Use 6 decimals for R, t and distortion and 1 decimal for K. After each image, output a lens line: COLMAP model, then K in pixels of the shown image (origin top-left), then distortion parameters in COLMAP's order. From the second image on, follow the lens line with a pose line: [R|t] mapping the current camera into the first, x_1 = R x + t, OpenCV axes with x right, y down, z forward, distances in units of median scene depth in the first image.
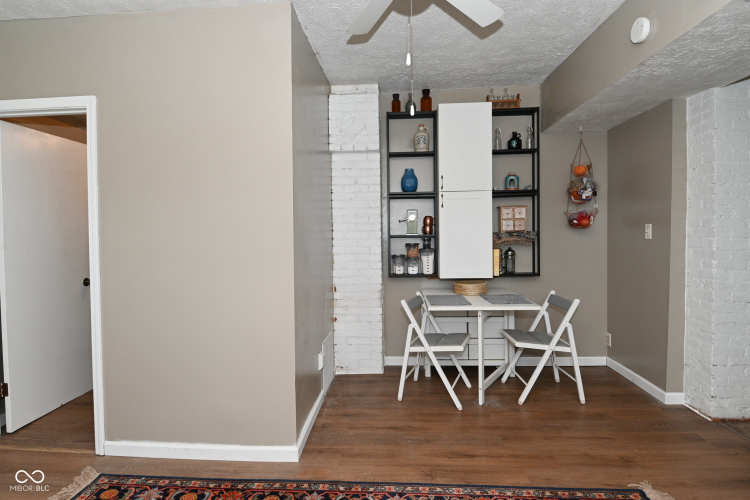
lens RADIAL K [[397.7, 0, 378.4], [0, 397.7, 244.1], [0, 0, 1]] dist [0.005885, -0.015550]
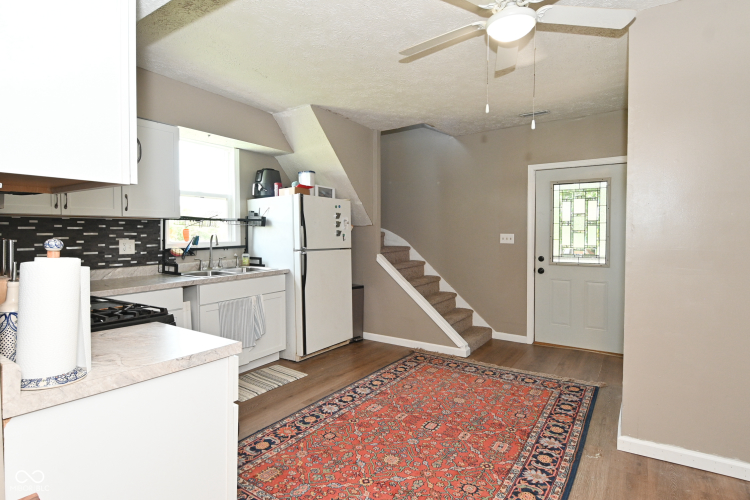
lens RADIAL K [[397.7, 0, 376.2], [0, 397.7, 245.2], [0, 0, 1]] dist [0.005885, -0.015550]
pose [[-0.507075, 0.035540, -0.861169, 0.791494], [-0.011910, 0.998765, 0.048231, -0.033652], [0.861820, 0.034714, -0.506025, 0.744008]]
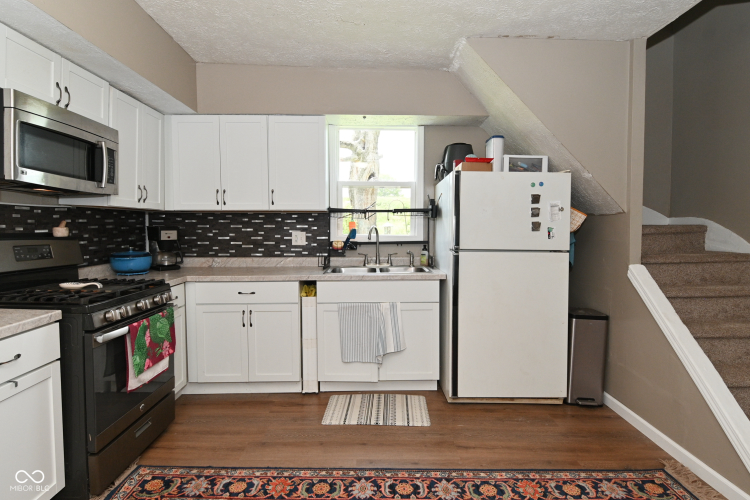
lens RADIAL K [[397.7, 0, 372.9], [0, 397.7, 244.4], [0, 0, 1]] dist [0.005885, -0.015550]
pose [[-0.998268, 0.008172, -0.058254, 0.018760], [0.004495, 0.998005, 0.062970, -0.023213], [0.058652, 0.062599, -0.996314, 0.789500]]
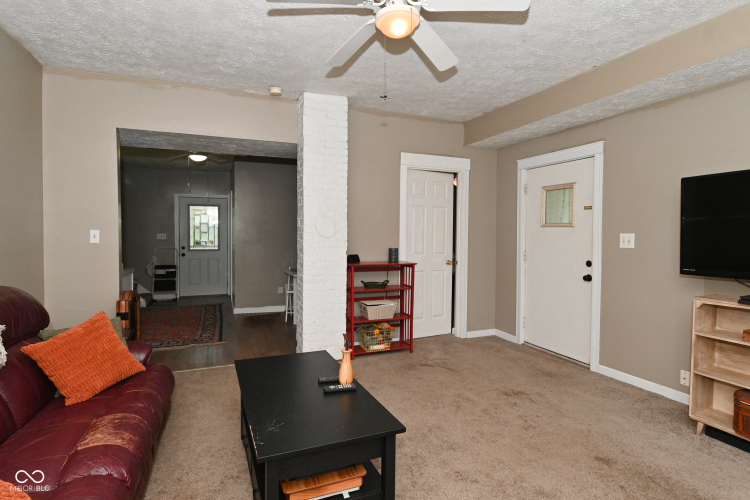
lens RADIAL K [[397.7, 0, 375.7], [0, 397.7, 246.1], [0, 0, 1]] dist [0.005885, -0.015550]
pose [[0.430105, 0.029471, -0.902298, 2.851514], [-0.027662, 0.999428, 0.019458, -0.003534], [0.902355, 0.016591, 0.430674, 0.414046]]
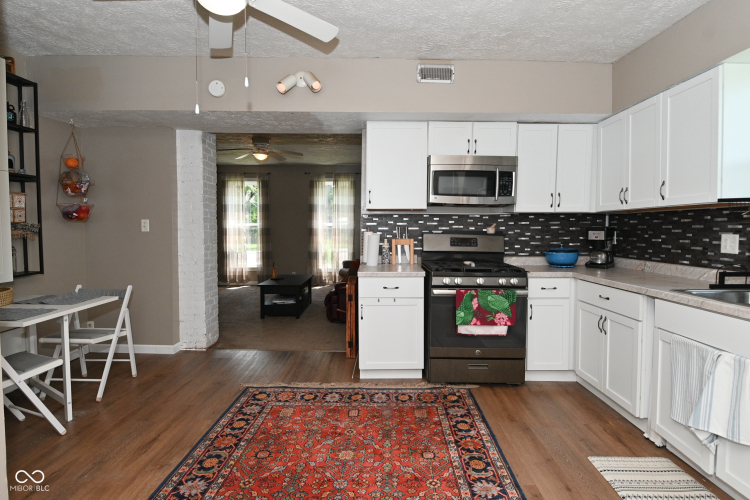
lens RADIAL K [[397.7, 0, 378.7], [0, 397.7, 244.5], [0, 0, 1]] dist [0.005885, -0.015550]
pose [[-0.048348, -0.036378, 0.998168, -0.640209], [0.015640, 0.999186, 0.037172, -0.008032], [-0.998708, 0.017409, -0.047740, 0.353717]]
